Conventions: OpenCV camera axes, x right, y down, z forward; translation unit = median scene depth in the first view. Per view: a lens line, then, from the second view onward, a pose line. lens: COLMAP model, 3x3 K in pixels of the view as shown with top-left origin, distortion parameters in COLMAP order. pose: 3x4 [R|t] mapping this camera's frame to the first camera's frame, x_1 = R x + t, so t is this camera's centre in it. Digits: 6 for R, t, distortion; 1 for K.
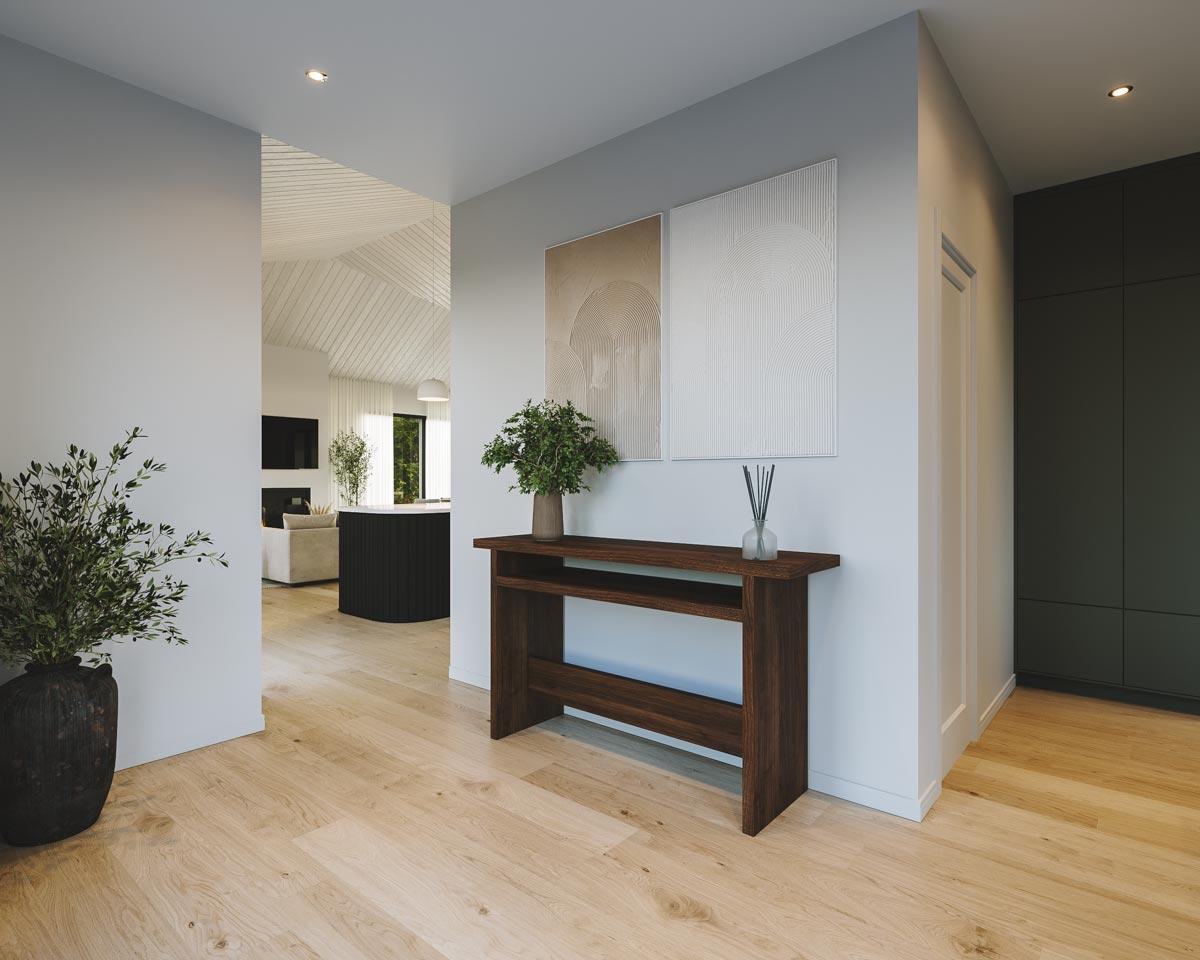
lens RADIAL K [[664.9, 0, 600.0], [0, 664.9, 480.0], [0, 0, 1]] dist [-0.000382, -0.000327]
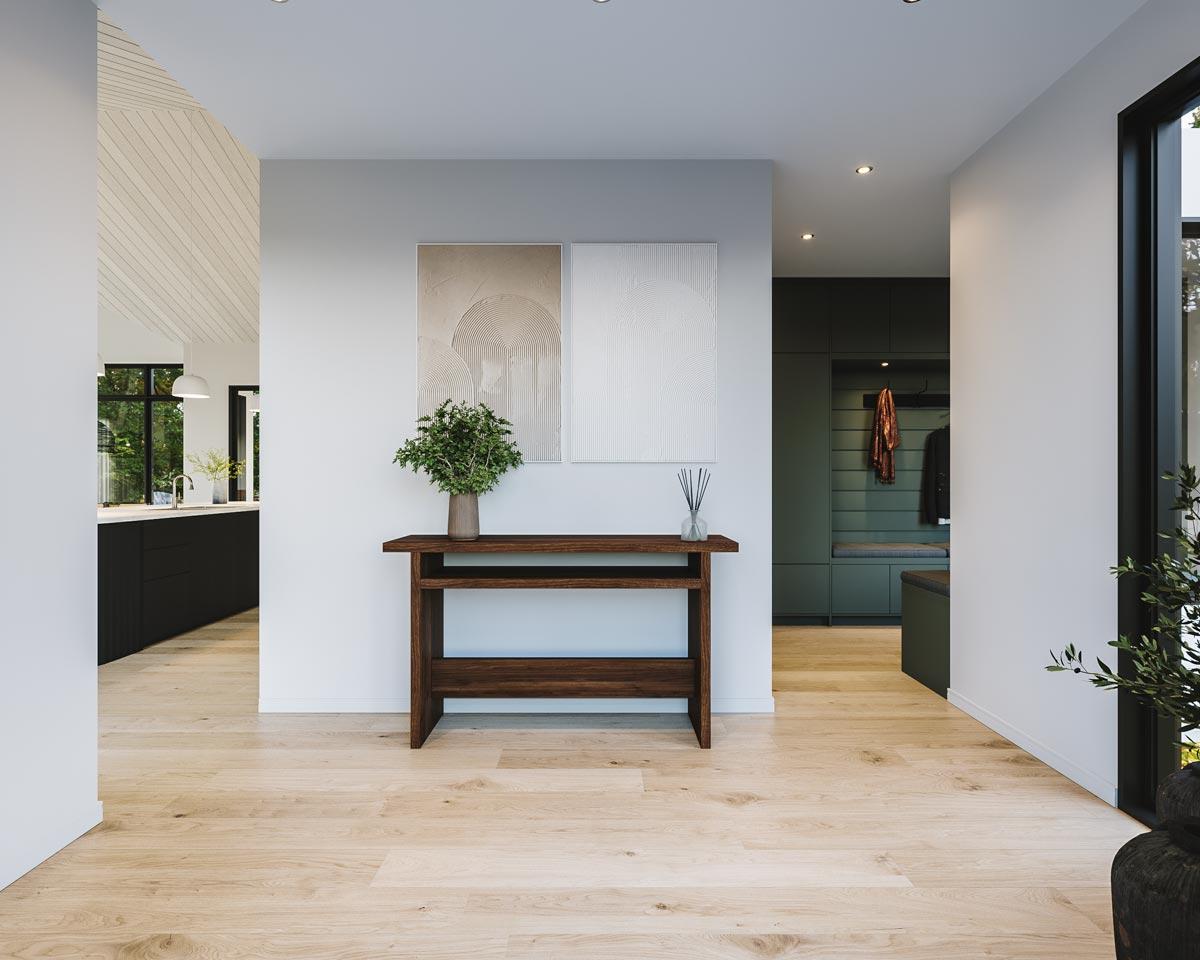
lens RADIAL K [[664.9, 0, 600.0], [0, 664.9, 480.0], [0, 0, 1]] dist [-0.000382, -0.000327]
pose [[0.766420, 0.000052, 0.642340, -0.590017], [-0.001022, 0.999999, 0.001138, -0.001284], [-0.642339, -0.001529, 0.766419, 0.092061]]
